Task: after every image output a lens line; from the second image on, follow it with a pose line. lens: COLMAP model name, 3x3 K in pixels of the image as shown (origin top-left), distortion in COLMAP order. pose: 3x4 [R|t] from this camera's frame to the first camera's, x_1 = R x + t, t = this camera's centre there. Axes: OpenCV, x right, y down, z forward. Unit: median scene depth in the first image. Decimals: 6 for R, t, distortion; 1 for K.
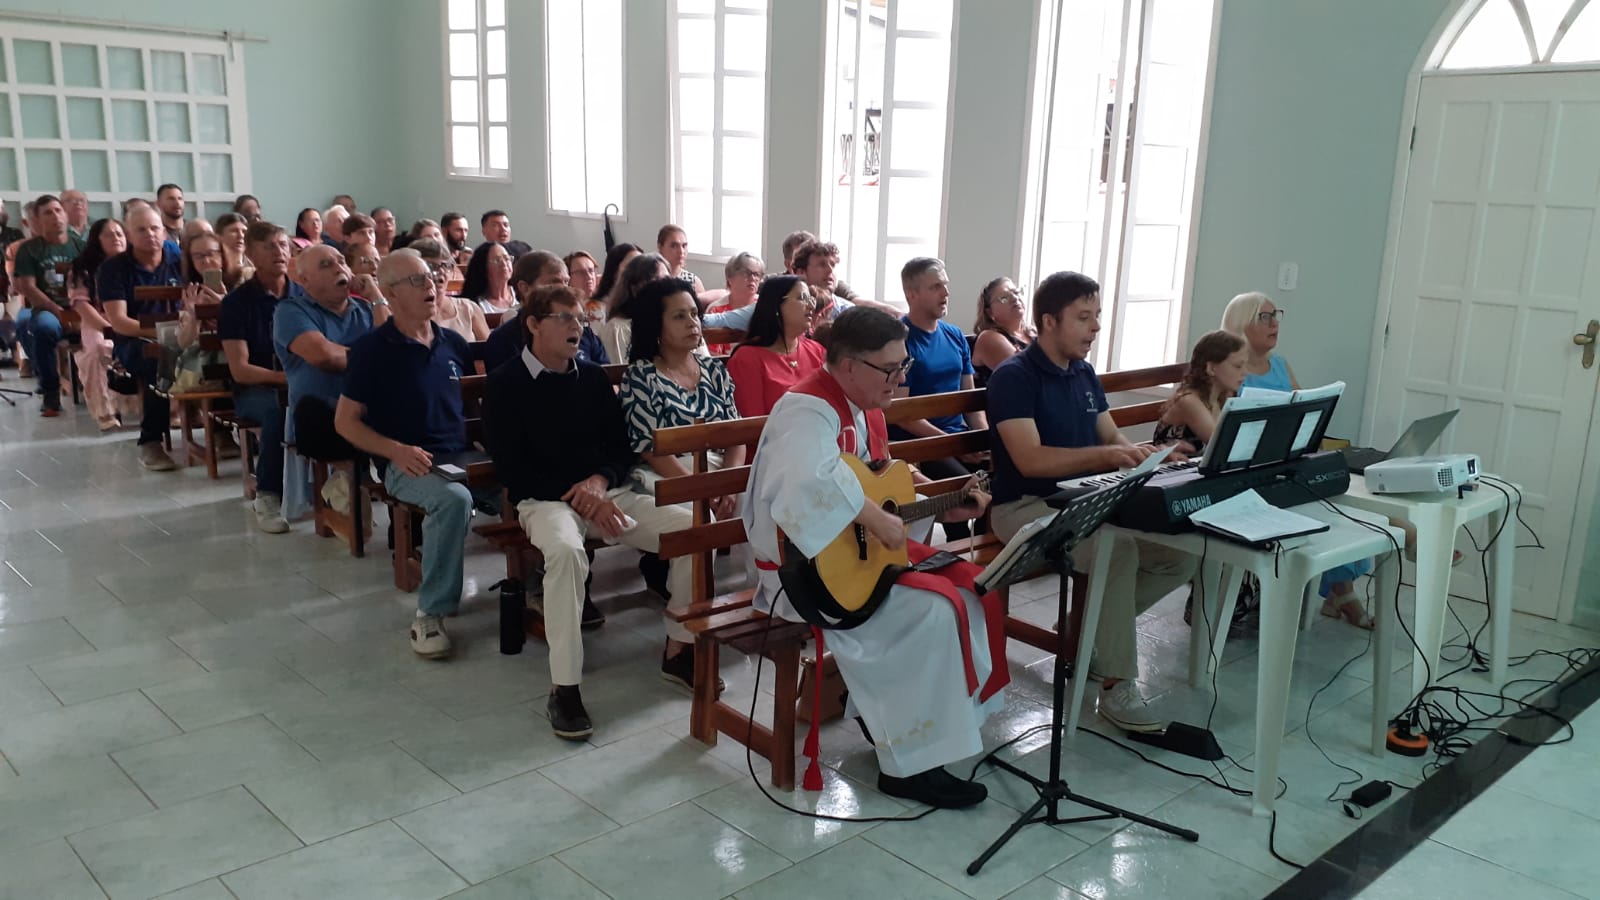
lens RADIAL K [[1281.9, 0, 800.0], [0, 1281.9, 450.0], [0, 0, 1]] dist [0.262699, -0.383318]
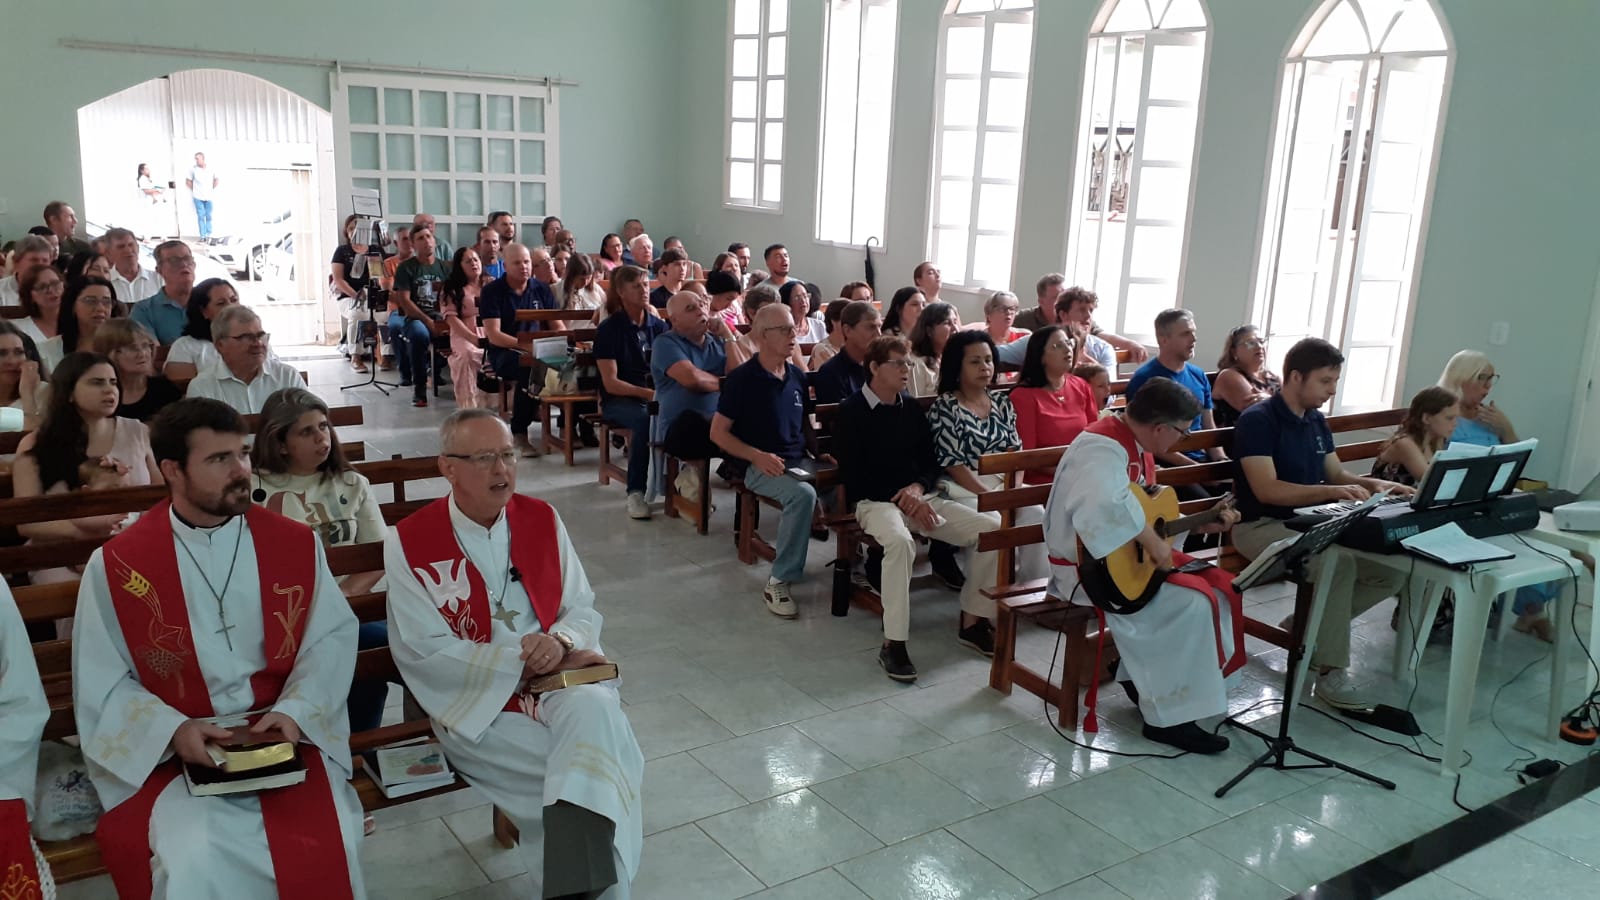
lens RADIAL K [[1342.3, 0, 800.0], [0, 1342.3, 450.0], [0, 0, 1]] dist [0.160768, -0.159277]
pose [[0.991751, 0.043559, -0.120554, -0.111317], [-0.042381, 0.999026, 0.012317, -0.026387], [0.120973, -0.007106, 0.992630, -0.355139]]
